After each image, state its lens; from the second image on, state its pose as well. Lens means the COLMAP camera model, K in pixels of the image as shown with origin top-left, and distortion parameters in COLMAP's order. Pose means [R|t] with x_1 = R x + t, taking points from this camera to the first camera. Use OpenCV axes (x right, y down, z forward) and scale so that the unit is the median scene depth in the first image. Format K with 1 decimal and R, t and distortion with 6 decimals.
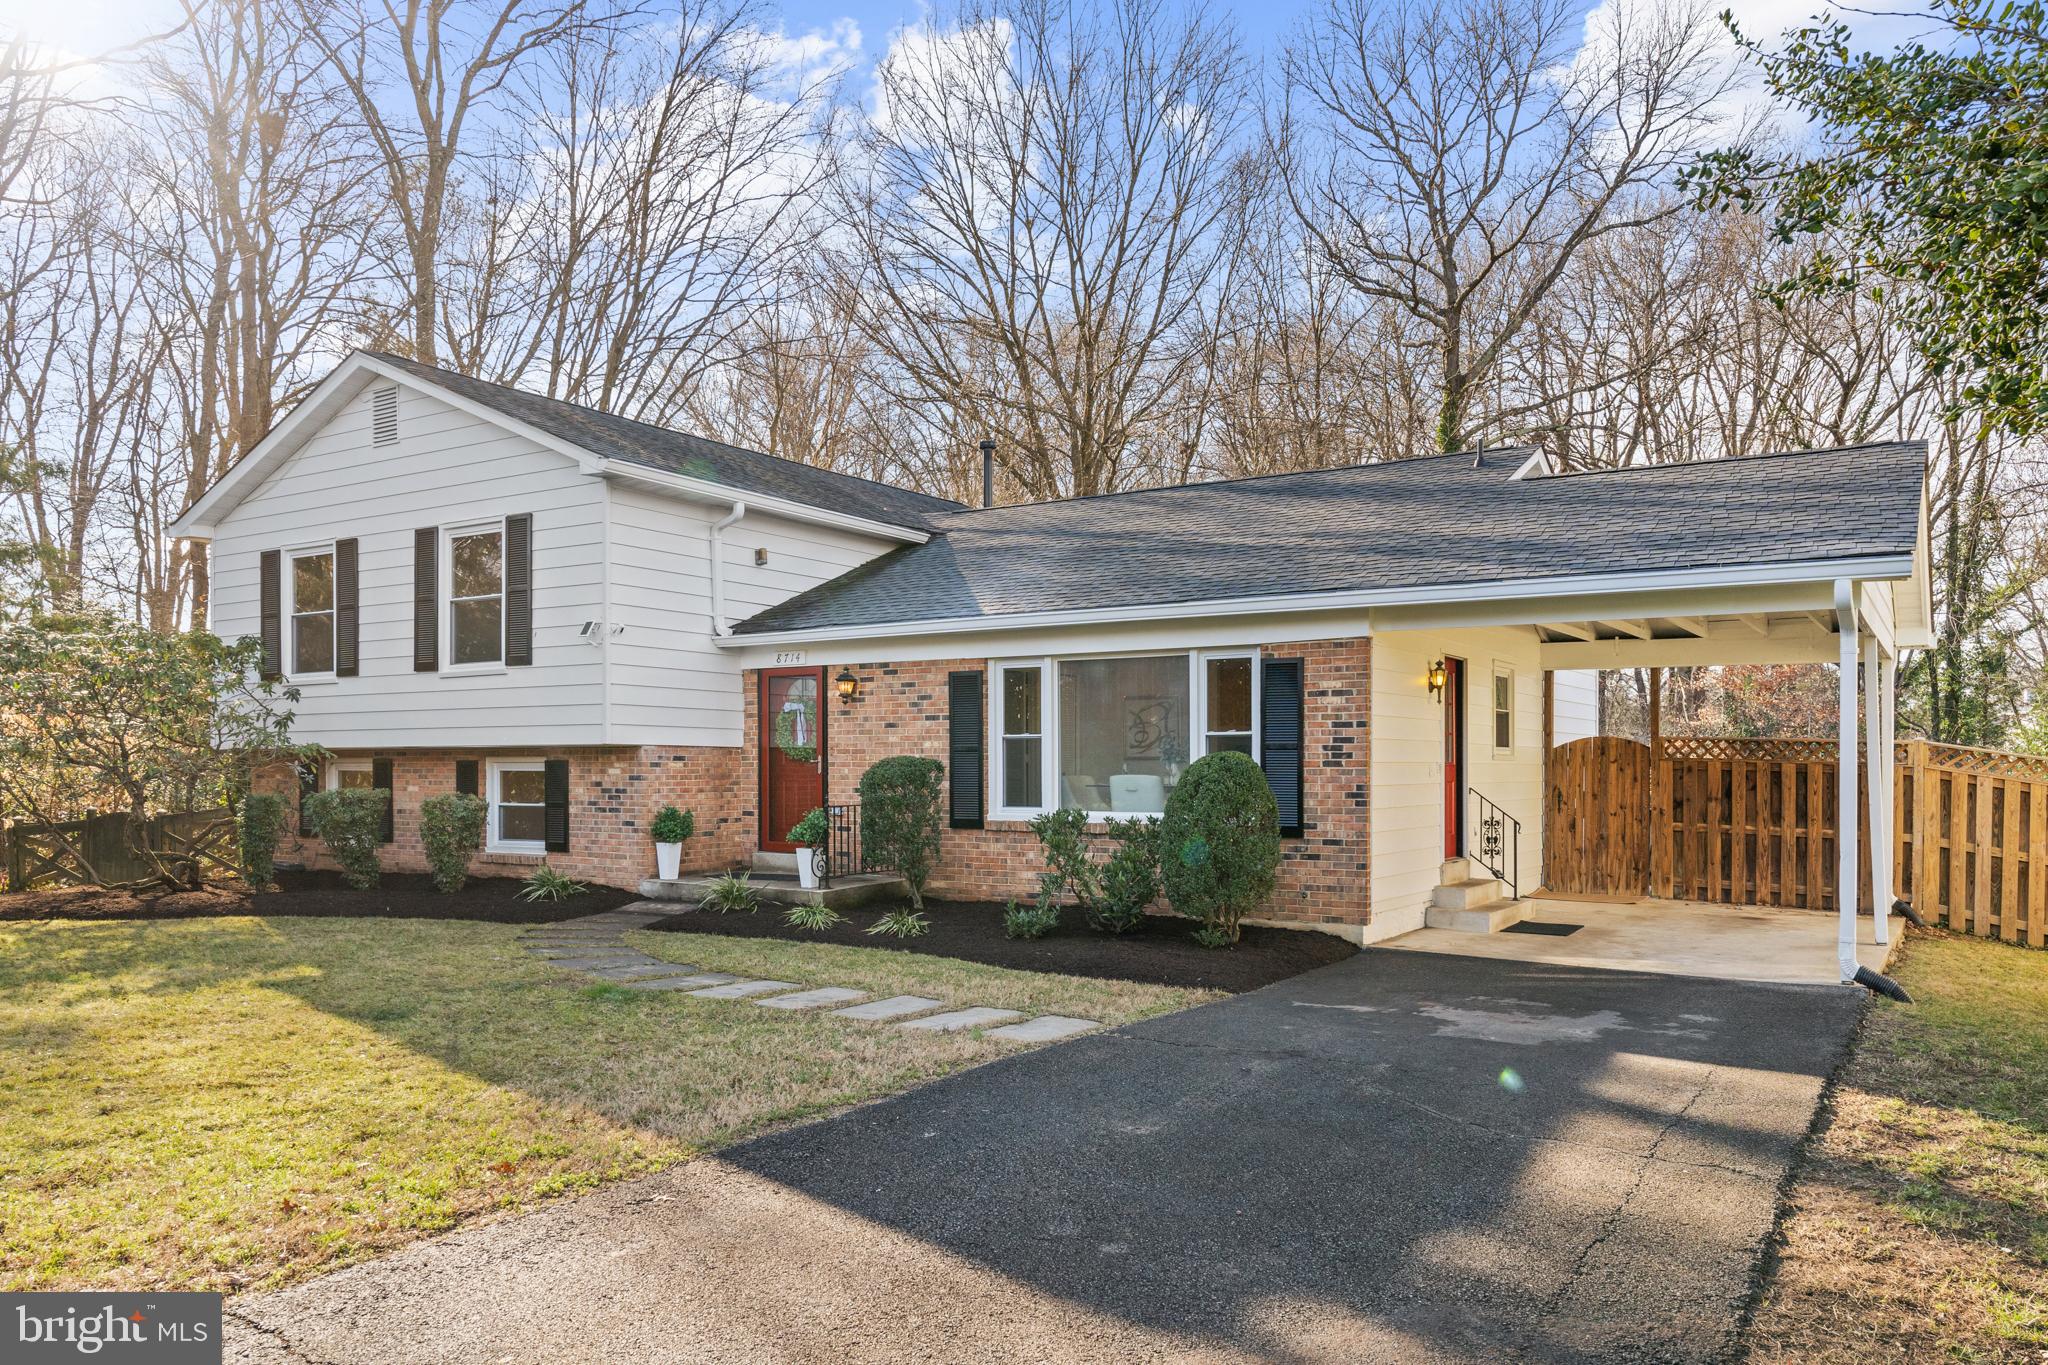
lens RADIAL K [[1447.1, 0, 1027.2], [0, 1447.1, 765.7], [0, 0, 1]] dist [0.003378, 0.001916]
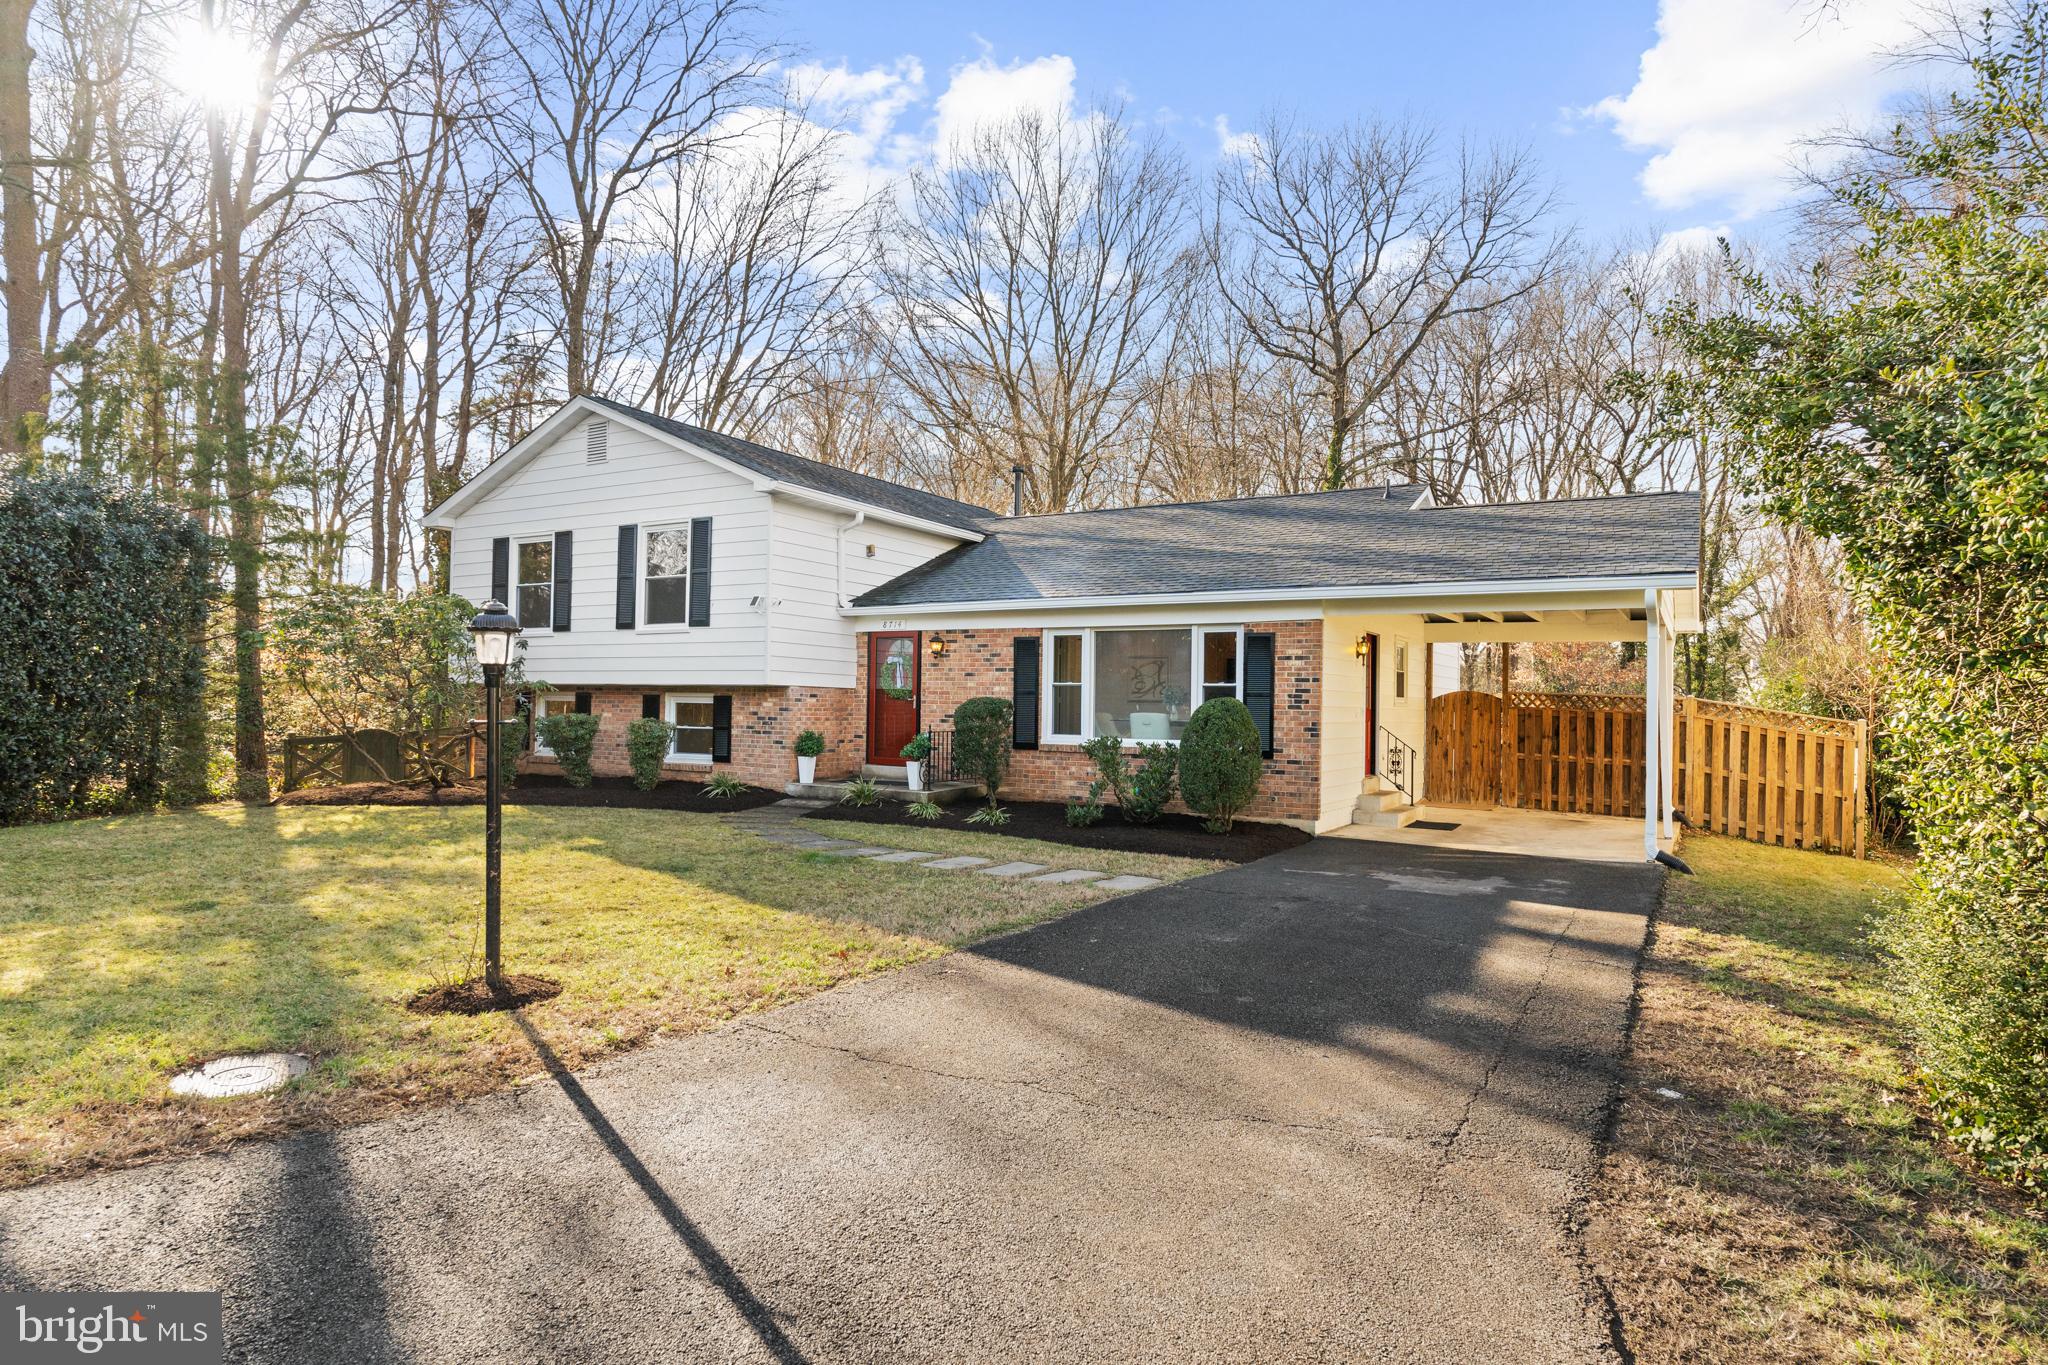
lens RADIAL K [[1140.7, 0, 1024.0], [0, 1140.7, 682.5], [0, 0, 1]] dist [0.002411, 0.000190]
pose [[0.999195, 0.016810, 0.036413, -0.079387], [-0.016084, 0.999667, -0.020157, 0.001025], [-0.036739, 0.019555, 0.999134, -0.095857]]
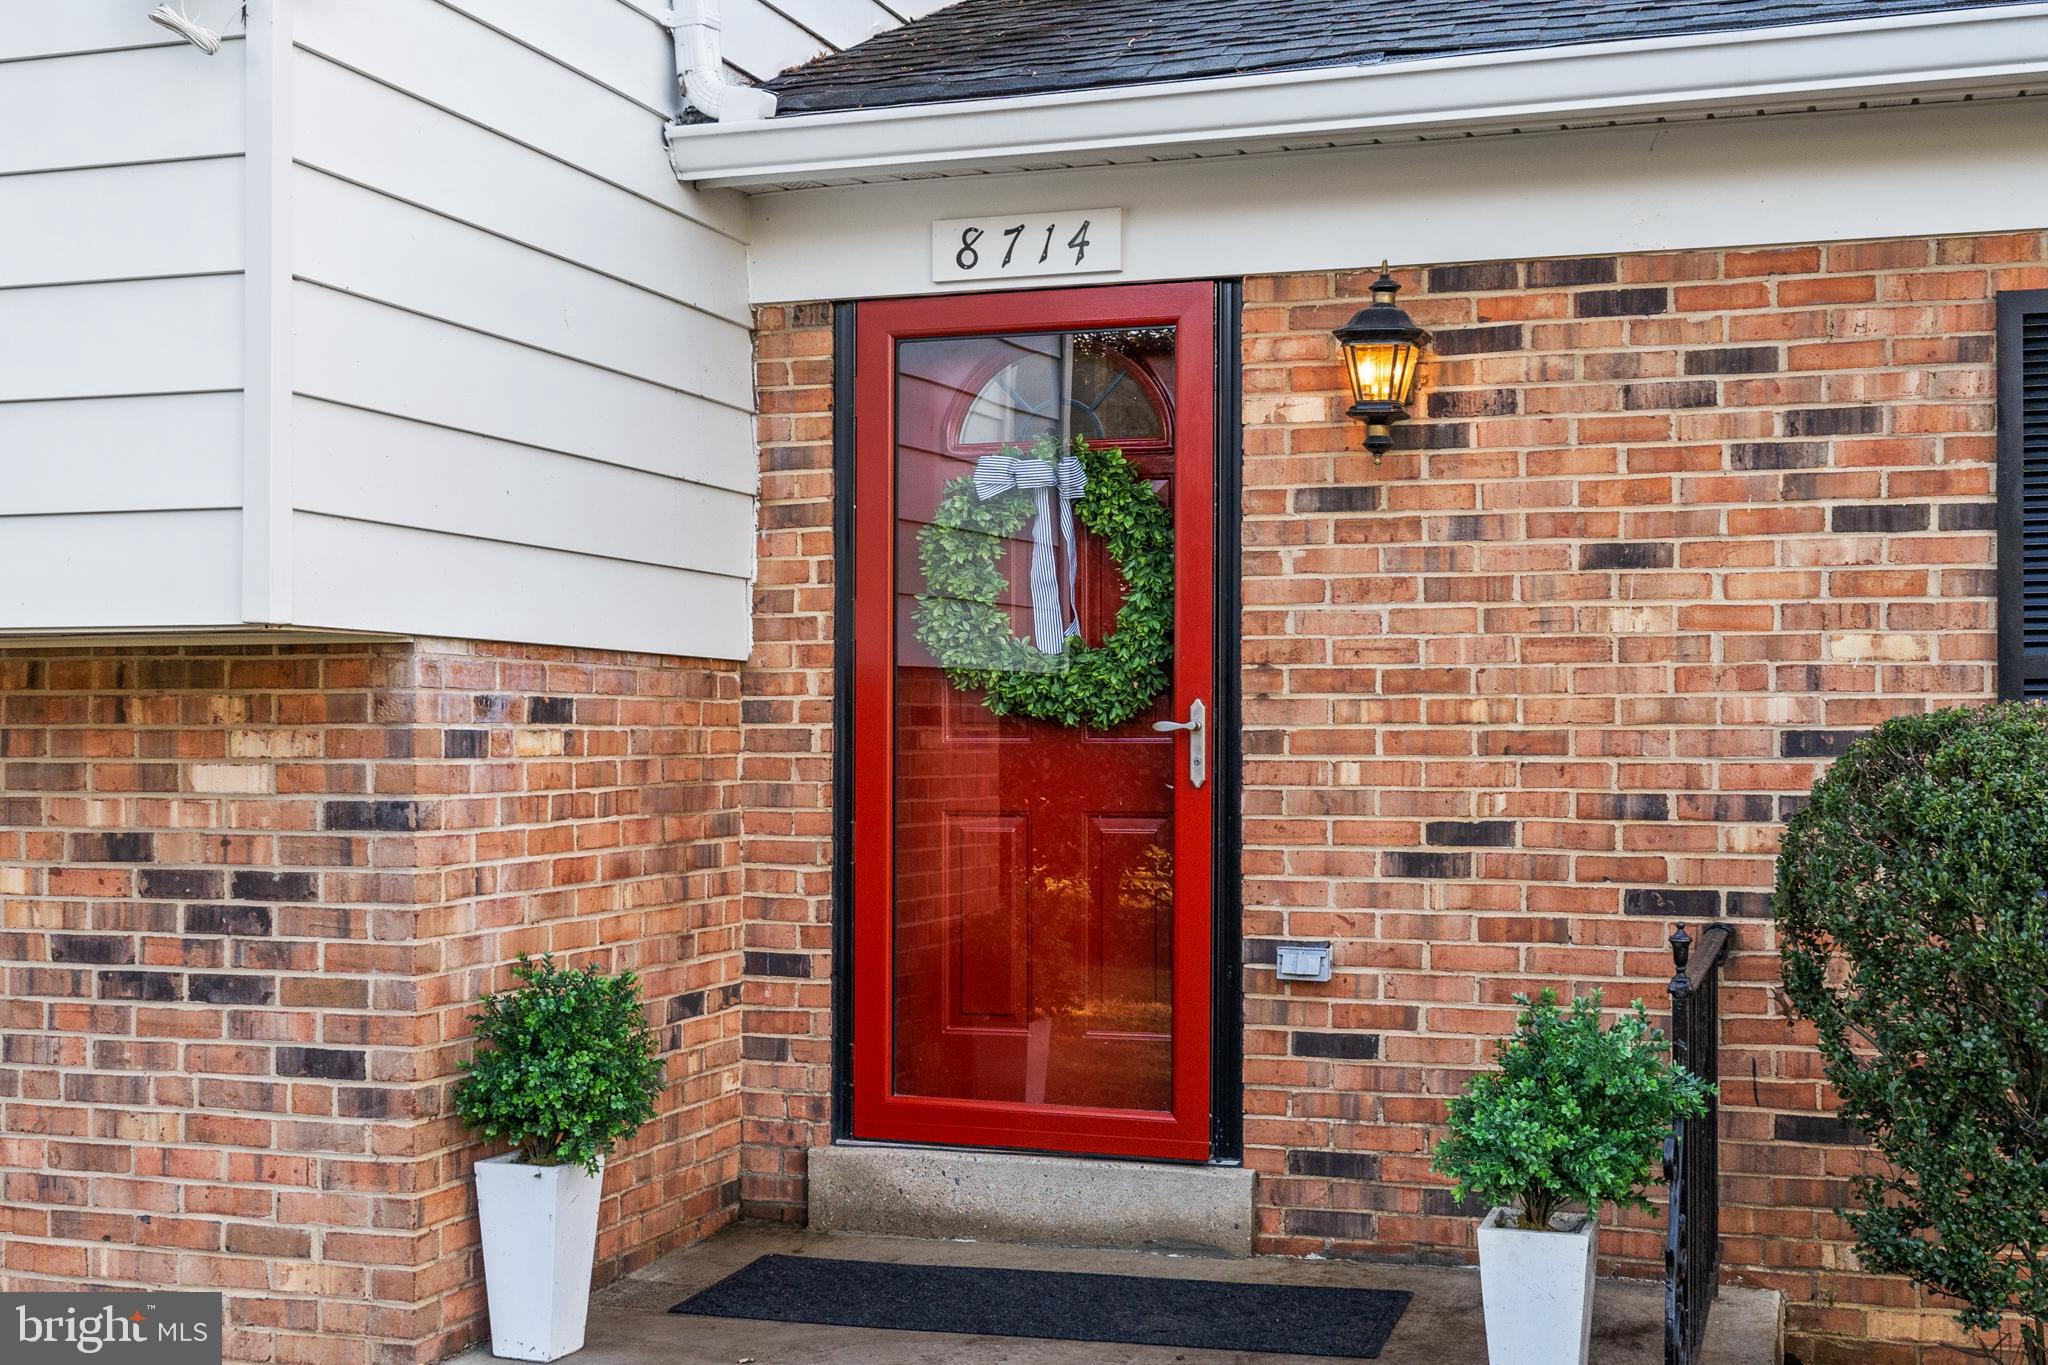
lens RADIAL K [[2509.6, 0, 1023.7], [0, 2509.6, 710.1], [0, 0, 1]] dist [0.001961, 0.005781]
pose [[0.972767, 0.004321, 0.231743, -0.255650], [-0.002510, 0.999964, -0.008109, -0.002486], [-0.231770, 0.007307, 0.972743, 0.651312]]
